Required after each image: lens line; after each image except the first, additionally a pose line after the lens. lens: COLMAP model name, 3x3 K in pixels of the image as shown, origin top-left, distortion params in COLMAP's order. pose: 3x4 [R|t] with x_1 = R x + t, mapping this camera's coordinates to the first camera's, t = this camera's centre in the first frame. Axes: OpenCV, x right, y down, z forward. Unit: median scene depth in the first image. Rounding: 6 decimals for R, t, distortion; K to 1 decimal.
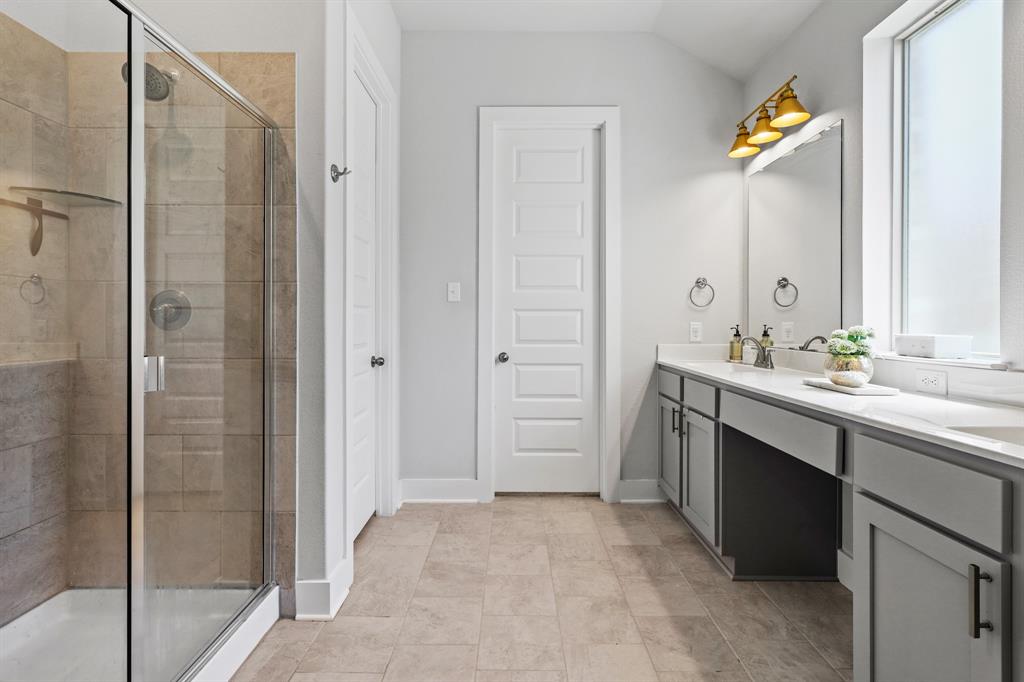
lens RADIAL K [[480.0, 0, 512.1], [0, 480.0, 332.3], [0, 0, 1]] dist [-0.003089, 0.001953]
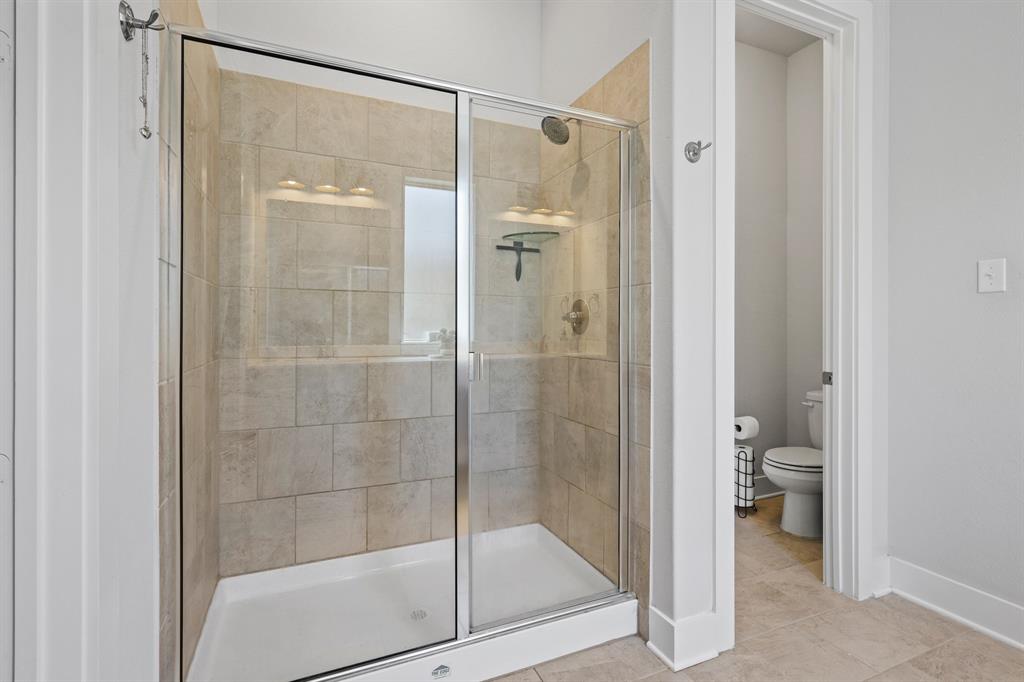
lens RADIAL K [[480.0, 0, 512.5], [0, 480.0, 334.1], [0, 0, 1]] dist [-0.003089, 0.001953]
pose [[0.402626, 0.010419, -0.915305, 0.244776], [-0.019739, 0.999802, 0.002698, -0.003012], [0.915152, 0.016981, 0.402751, 0.315310]]
